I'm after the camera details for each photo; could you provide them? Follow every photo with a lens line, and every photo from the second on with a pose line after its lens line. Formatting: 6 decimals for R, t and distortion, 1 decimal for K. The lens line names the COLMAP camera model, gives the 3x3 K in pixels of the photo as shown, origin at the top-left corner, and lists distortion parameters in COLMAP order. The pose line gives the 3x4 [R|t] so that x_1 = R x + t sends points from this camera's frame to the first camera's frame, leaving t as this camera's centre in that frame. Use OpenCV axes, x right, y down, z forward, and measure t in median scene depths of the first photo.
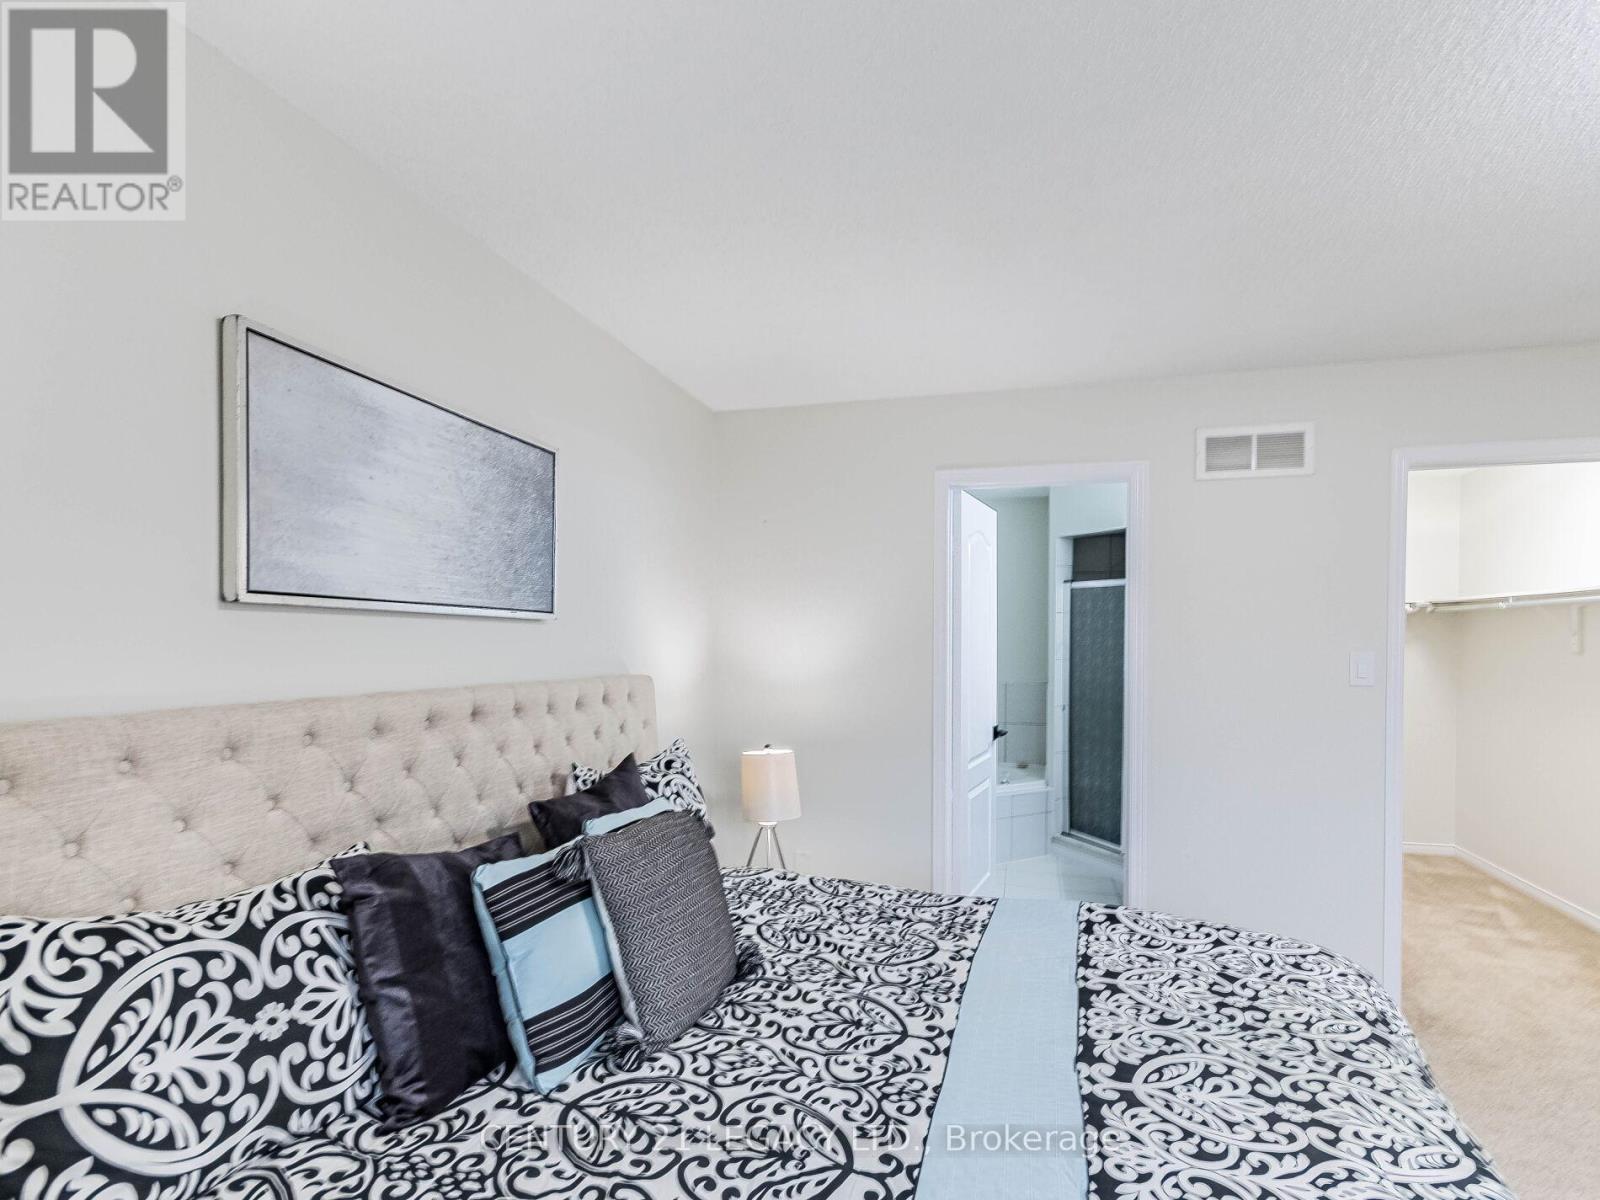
lens RADIAL K [[820.0, 0, 801.1], [0, 820.0, 650.5], [0, 0, 1]] dist [-0.004146, 0.011373]
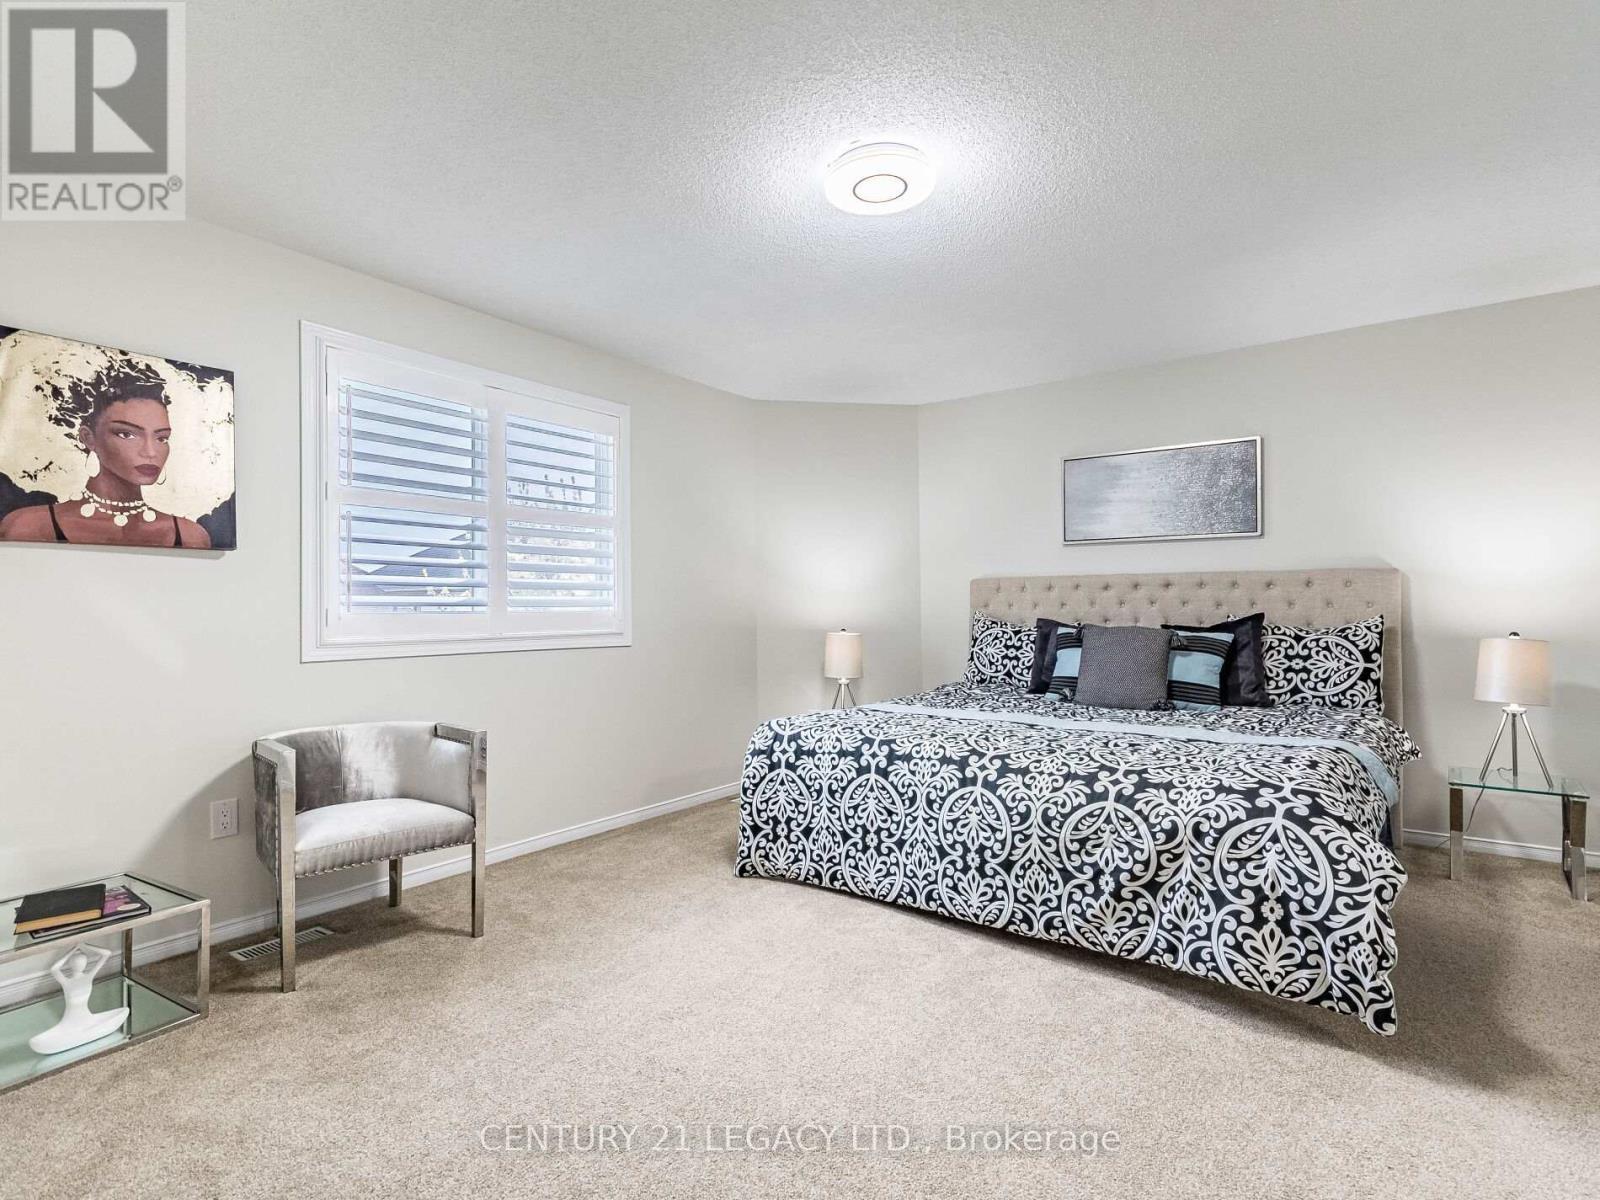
lens RADIAL K [[799.6, 0, 800.0], [0, 799.6, 600.0], [0, 0, 1]] dist [0.001312, 0.002063]
pose [[-0.353960, -0.012644, -0.935175, 2.259273], [-0.007254, 0.999916, -0.010774, 0.173102], [0.935233, 0.002970, -0.354022, 0.971976]]
